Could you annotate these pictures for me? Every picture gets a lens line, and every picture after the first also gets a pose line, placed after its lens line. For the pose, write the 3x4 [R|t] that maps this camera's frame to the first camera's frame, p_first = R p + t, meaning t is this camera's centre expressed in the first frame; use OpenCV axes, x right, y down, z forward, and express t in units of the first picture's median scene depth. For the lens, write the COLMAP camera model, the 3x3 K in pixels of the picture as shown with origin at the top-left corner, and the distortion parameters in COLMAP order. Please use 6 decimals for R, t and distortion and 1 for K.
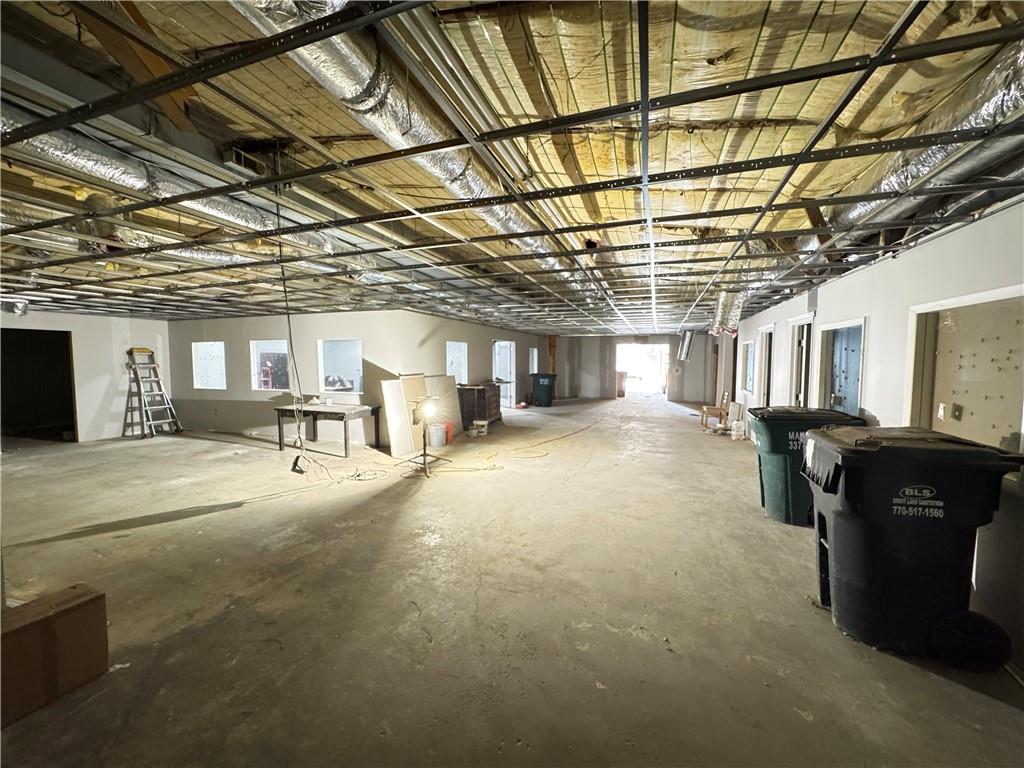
lens RADIAL K [[407.3, 0, 510.8], [0, 407.3, 382.9], [0, 0, 1]] dist [-0.002381, 0.000715]
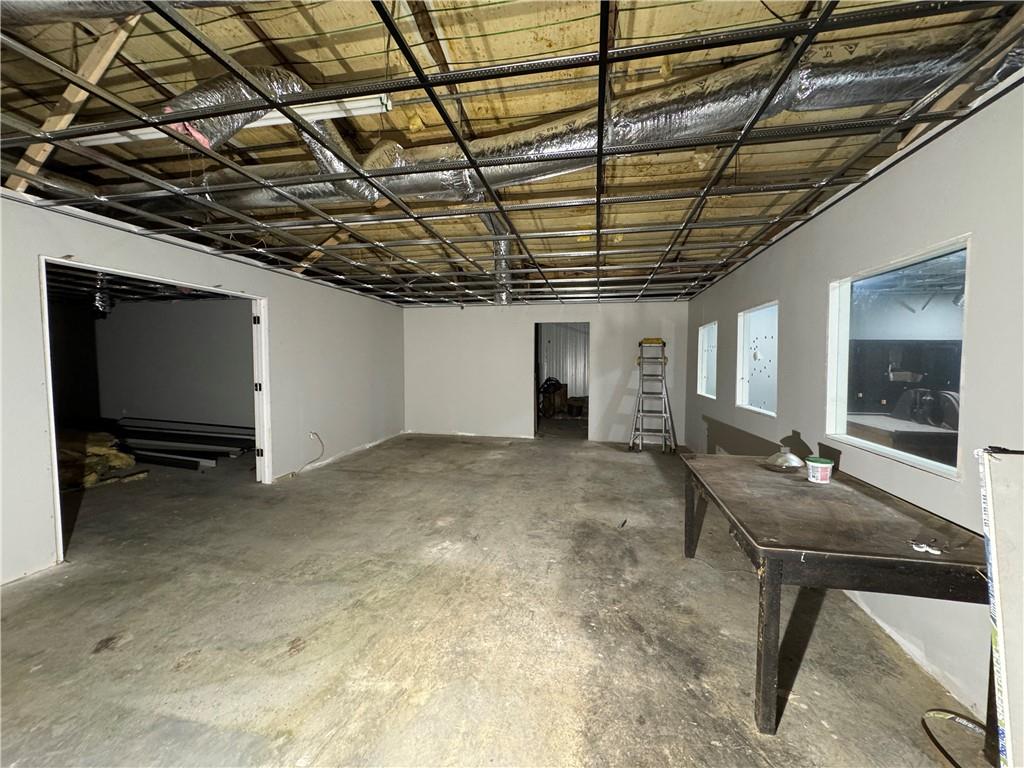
lens RADIAL K [[407.3, 0, 510.7], [0, 407.3, 380.6], [0, 0, 1]] dist [-0.002381, 0.000715]
pose [[0.128358, 0.059299, -0.989953, -0.147962], [-0.061754, 0.996752, 0.051699, -0.027886], [0.989803, 0.054498, 0.131603, 0.650578]]
